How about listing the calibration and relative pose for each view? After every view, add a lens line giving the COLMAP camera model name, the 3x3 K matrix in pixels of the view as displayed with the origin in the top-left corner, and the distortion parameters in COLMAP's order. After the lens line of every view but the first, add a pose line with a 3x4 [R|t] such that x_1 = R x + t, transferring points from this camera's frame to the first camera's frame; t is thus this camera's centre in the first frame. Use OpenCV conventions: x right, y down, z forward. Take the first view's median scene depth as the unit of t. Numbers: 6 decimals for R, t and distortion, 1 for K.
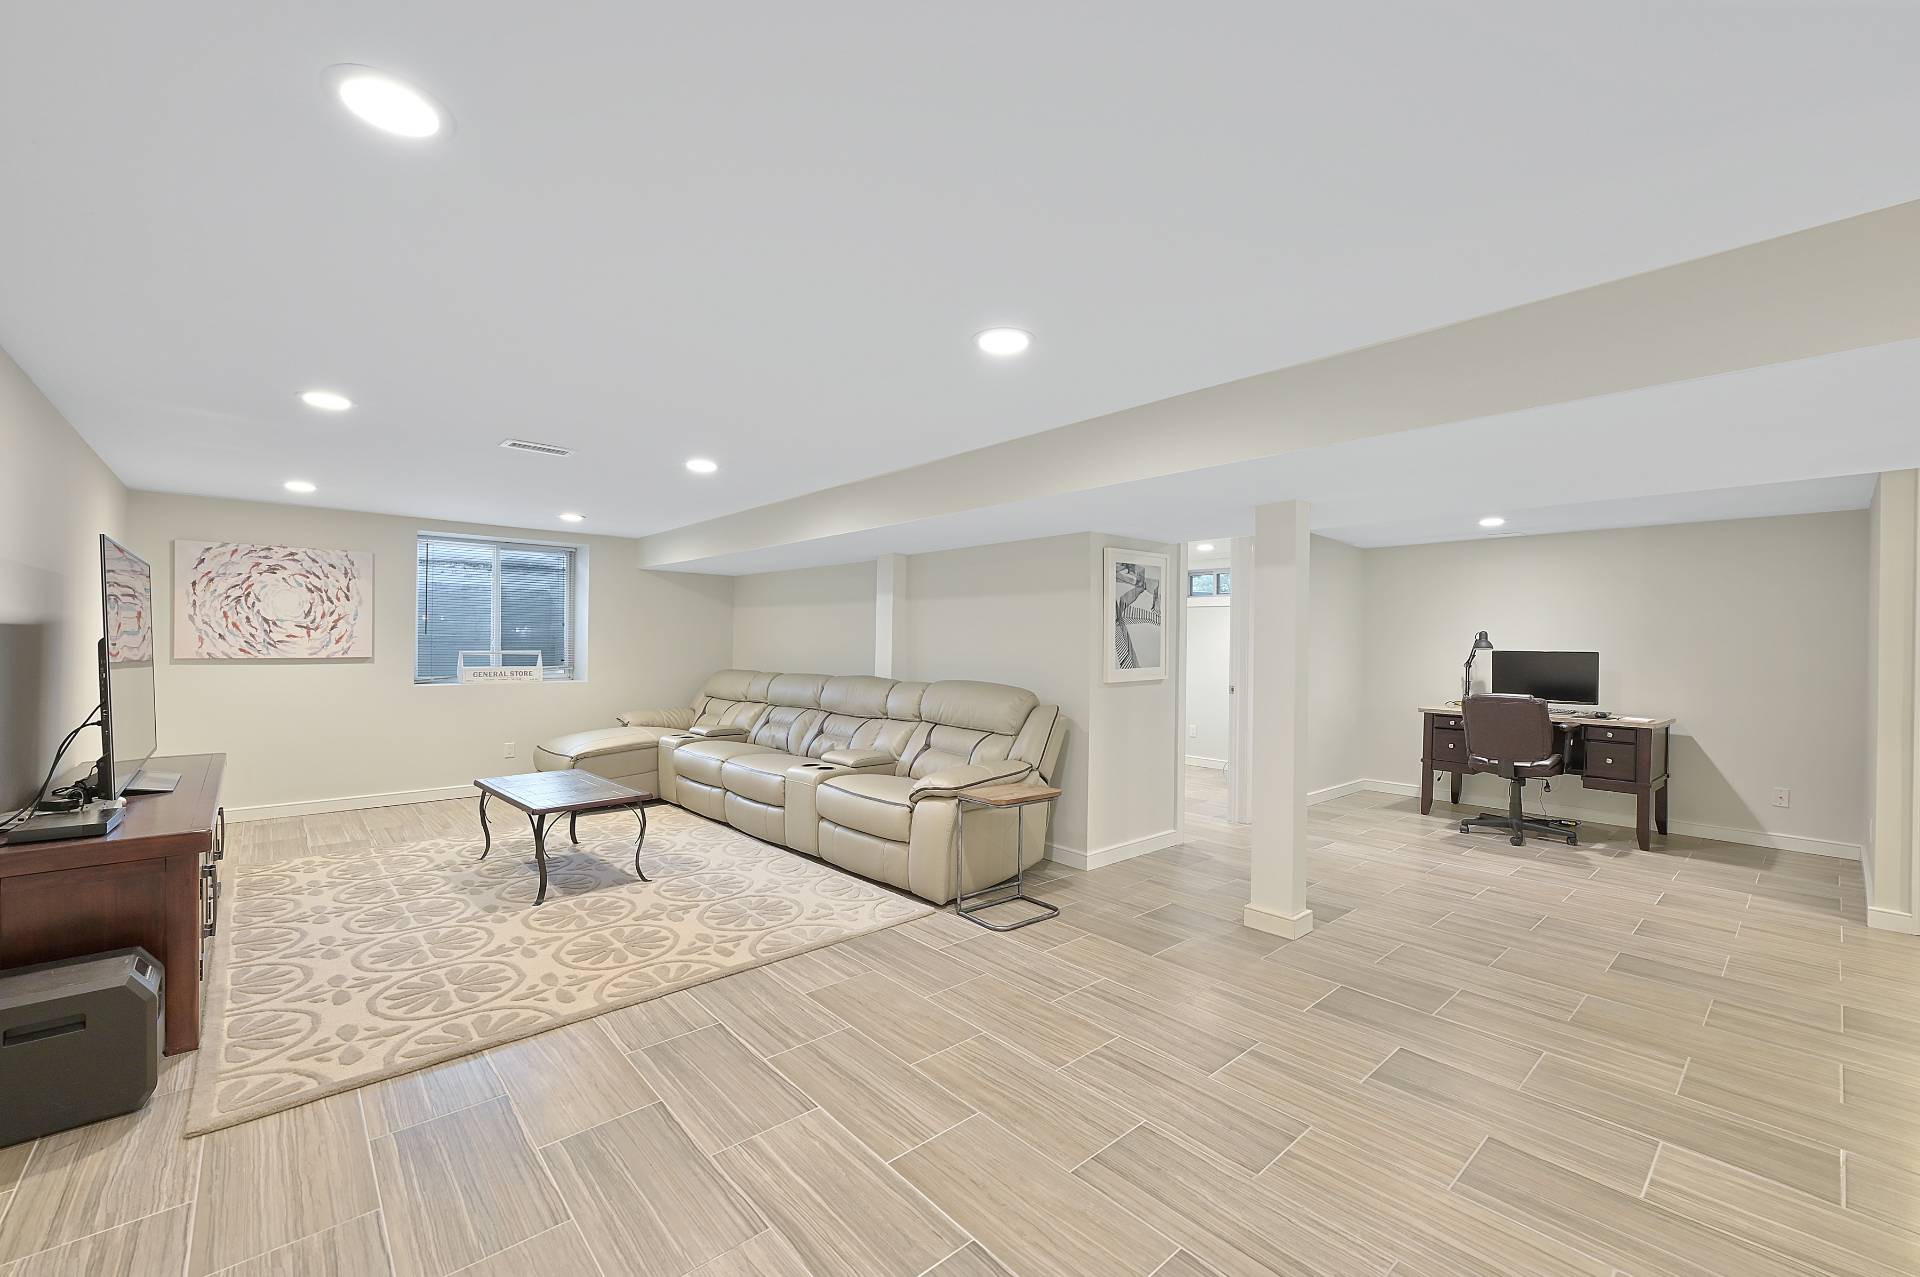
lens RADIAL K [[794.1, 0, 964.4], [0, 794.1, 649.7], [0, 0, 1]] dist [0.000327, 0.000126]
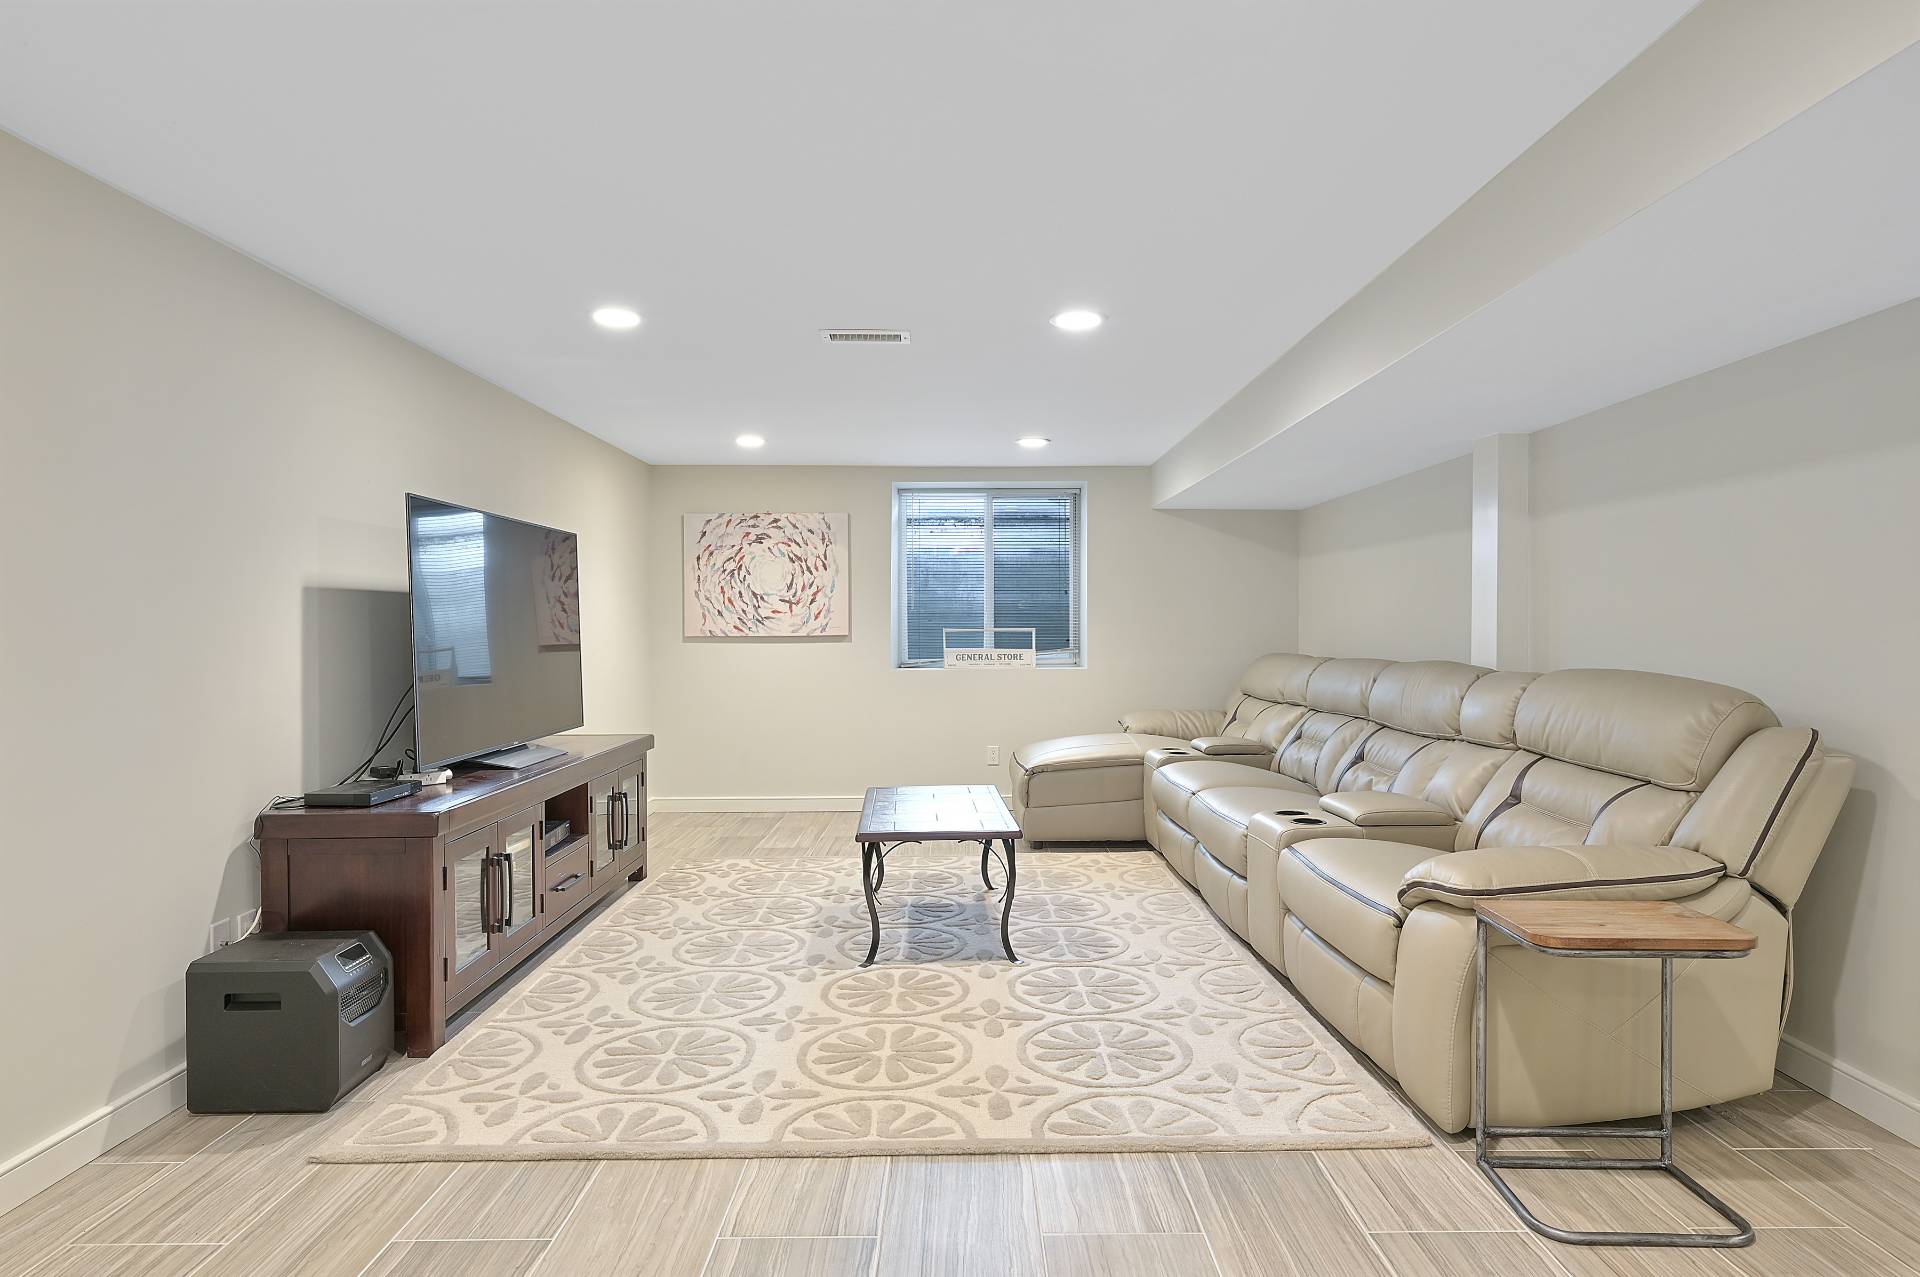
lens RADIAL K [[1085.3, 0, 960.0], [0, 1085.3, 638.5], [0, 0, 1]] dist [-0.003247, 0.000210]
pose [[0.741151, -0.006225, -0.671310, 0.137332], [0.006033, 0.999978, -0.002612, 0.018178], [0.671311, -0.002115, 0.741172, 0.232025]]
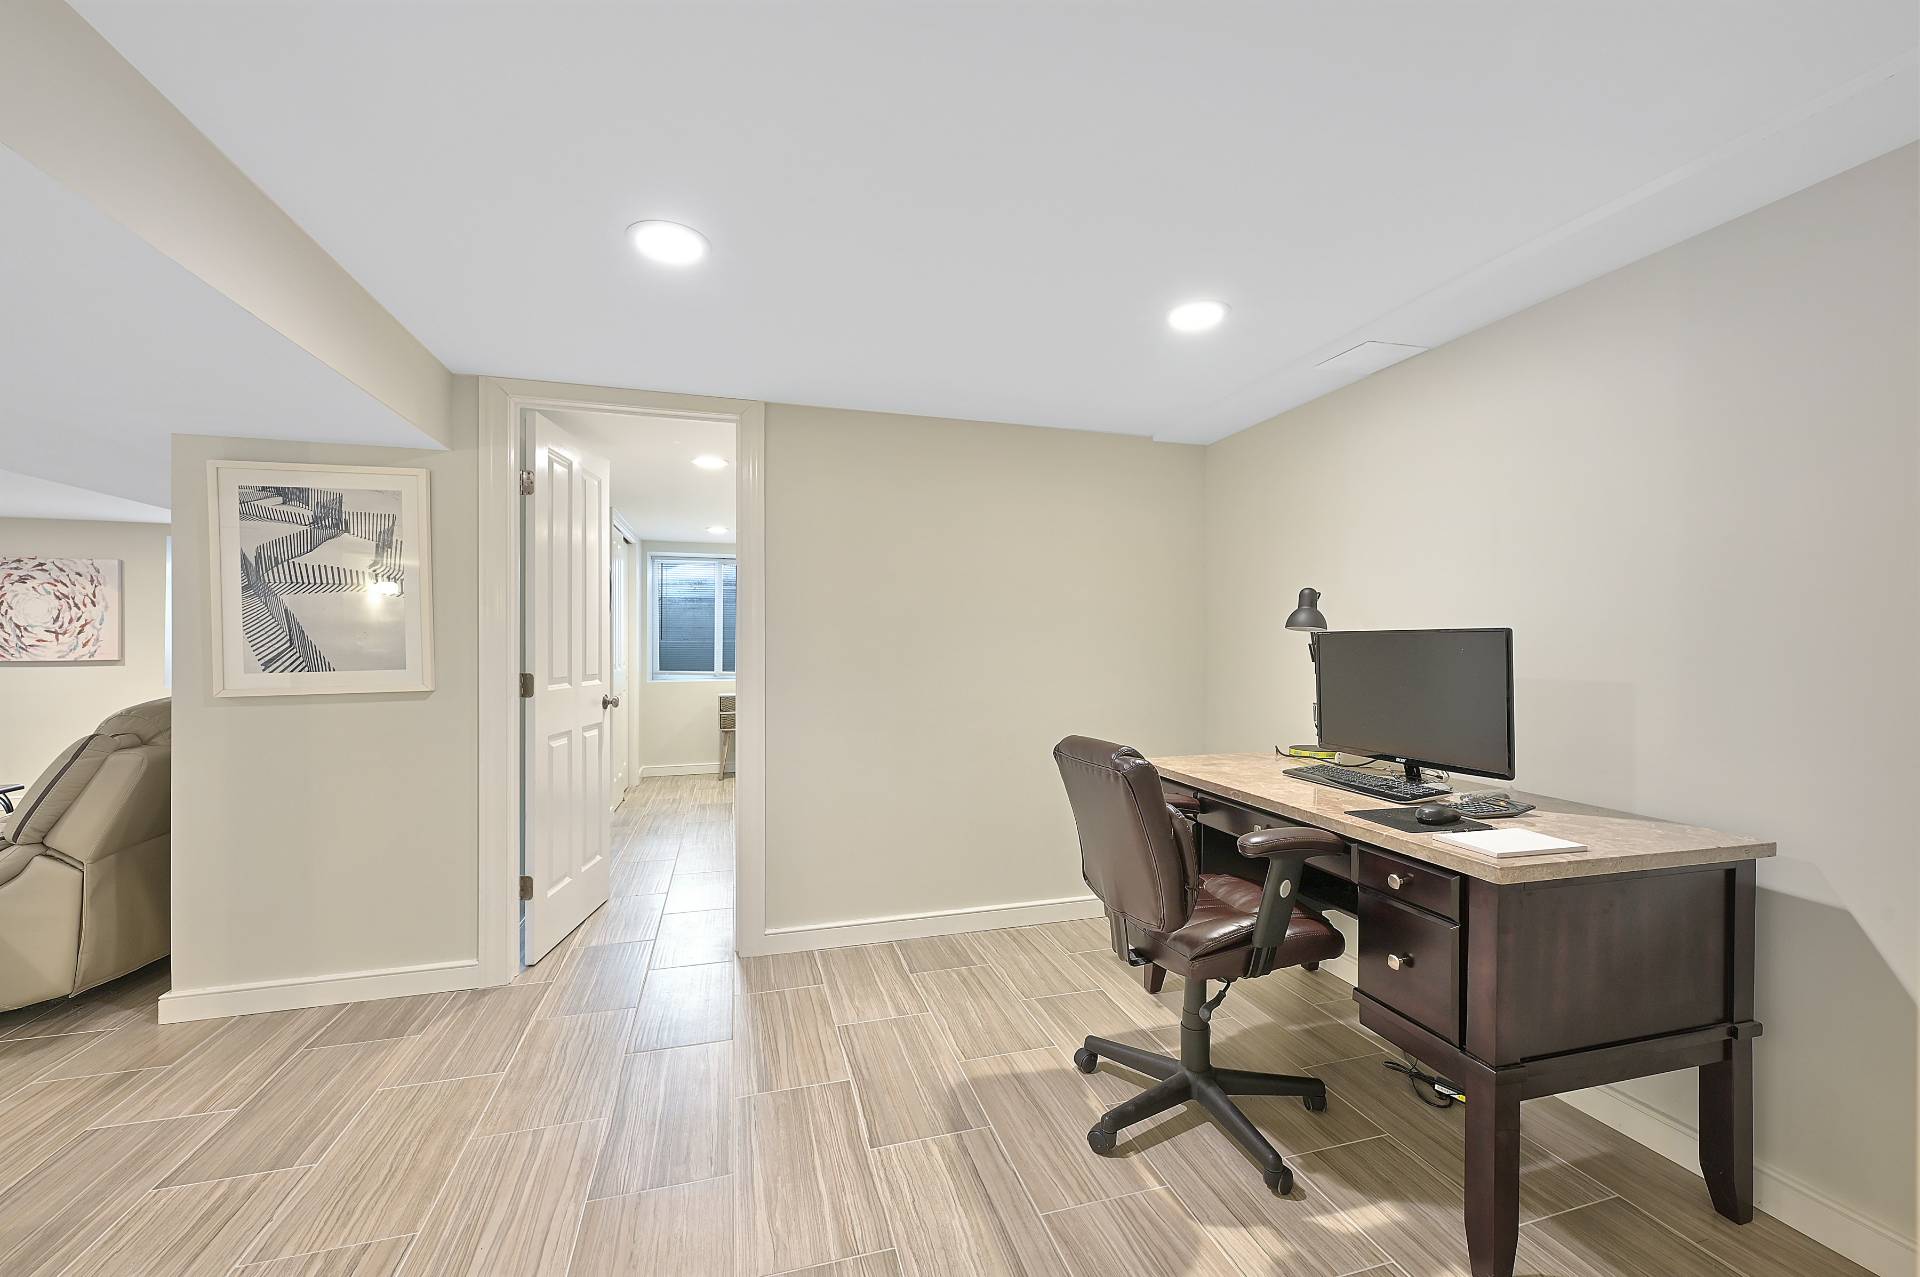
lens RADIAL K [[762.1, 0, 961.5], [0, 762.1, 641.2], [0, 0, 1]] dist [-0.000133, -0.000004]
pose [[0.906024, -0.015065, -0.422959, 0.737505], [0.009405, 0.999836, -0.015465, 0.011750], [0.423122, 0.010034, 0.906017, 0.605379]]
